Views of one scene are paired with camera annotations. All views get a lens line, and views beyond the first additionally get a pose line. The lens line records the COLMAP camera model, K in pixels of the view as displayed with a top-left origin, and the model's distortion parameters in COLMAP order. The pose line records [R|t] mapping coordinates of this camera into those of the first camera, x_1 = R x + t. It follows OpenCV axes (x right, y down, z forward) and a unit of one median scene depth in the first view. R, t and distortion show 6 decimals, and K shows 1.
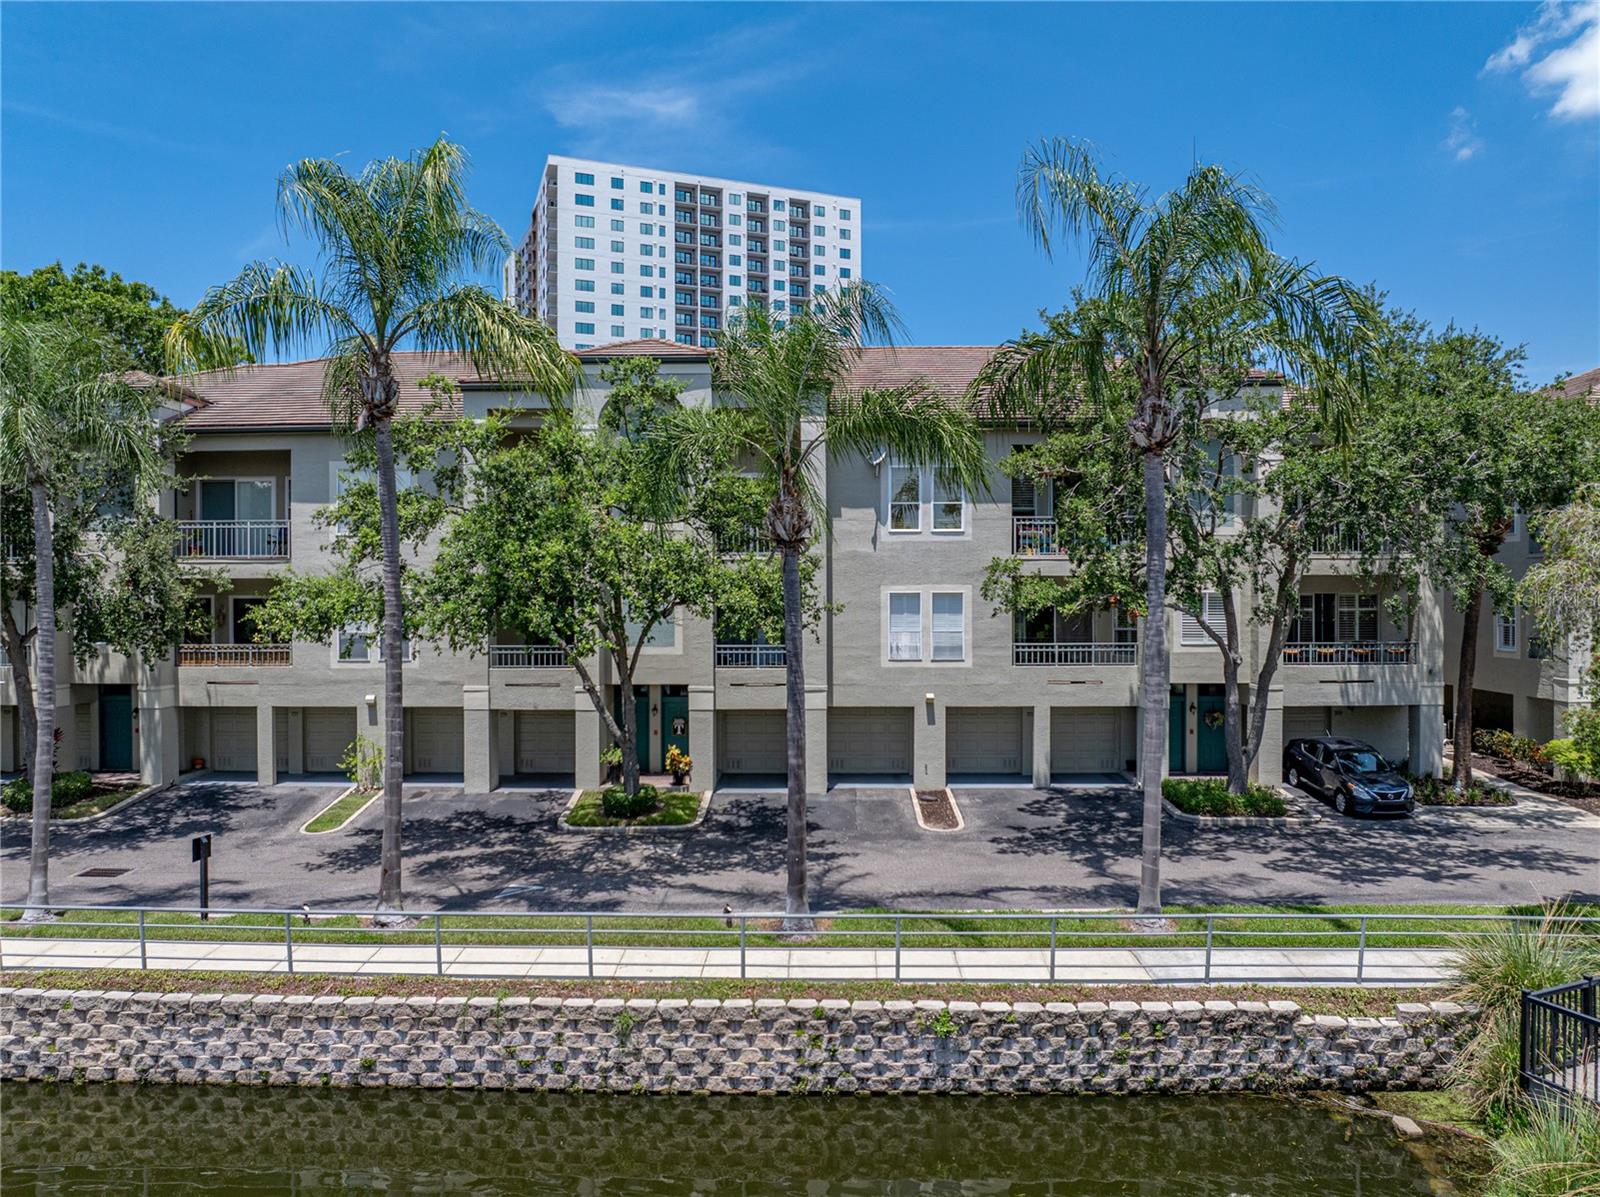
lens RADIAL K [[1122.8, 0, 800.0], [0, 1122.8, 598.5], [0, 0, 1]] dist [-0.029108, -0.002216]
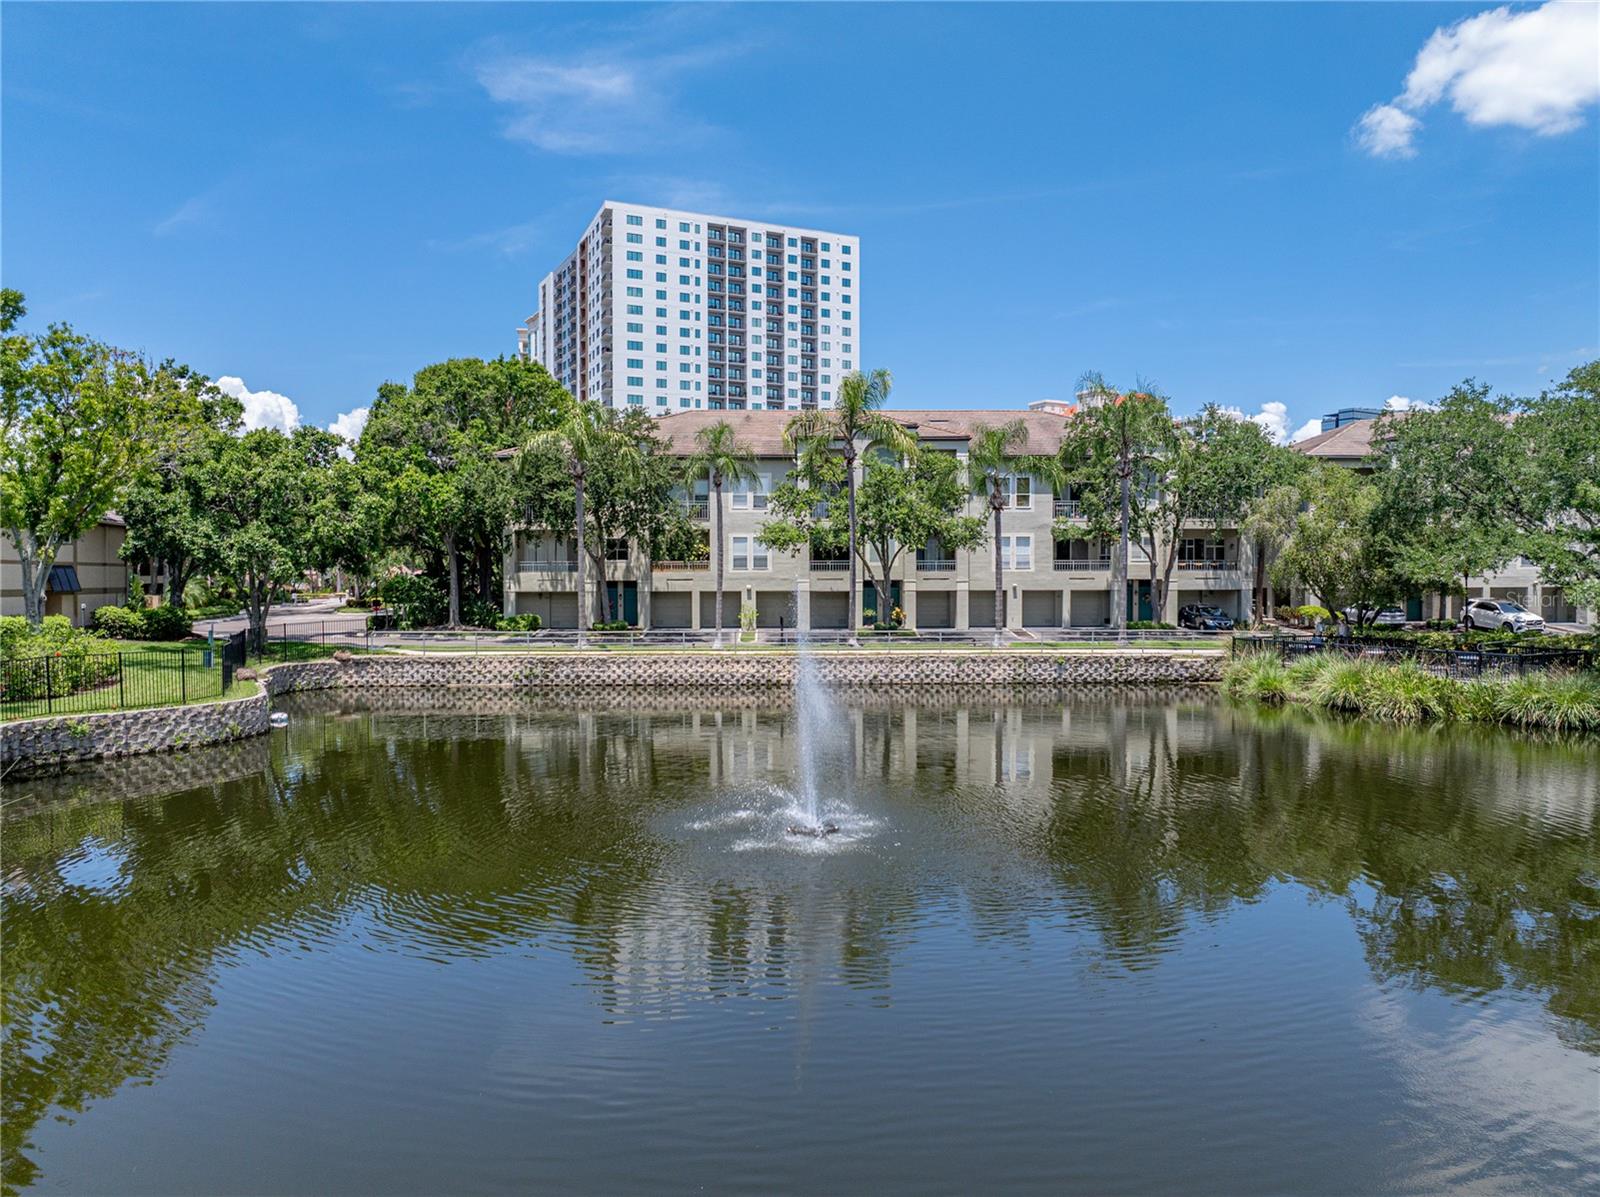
lens RADIAL K [[1116.0, 0, 800.0], [0, 1116.0, 598.5], [0, 0, 1]] dist [-0.006182, 0.000097]
pose [[0.998756, -0.000610, 0.049851, -0.396424], [0.000058, 0.999939, 0.011063, 0.089093], [-0.049855, -0.011046, 0.998695, -1.095450]]
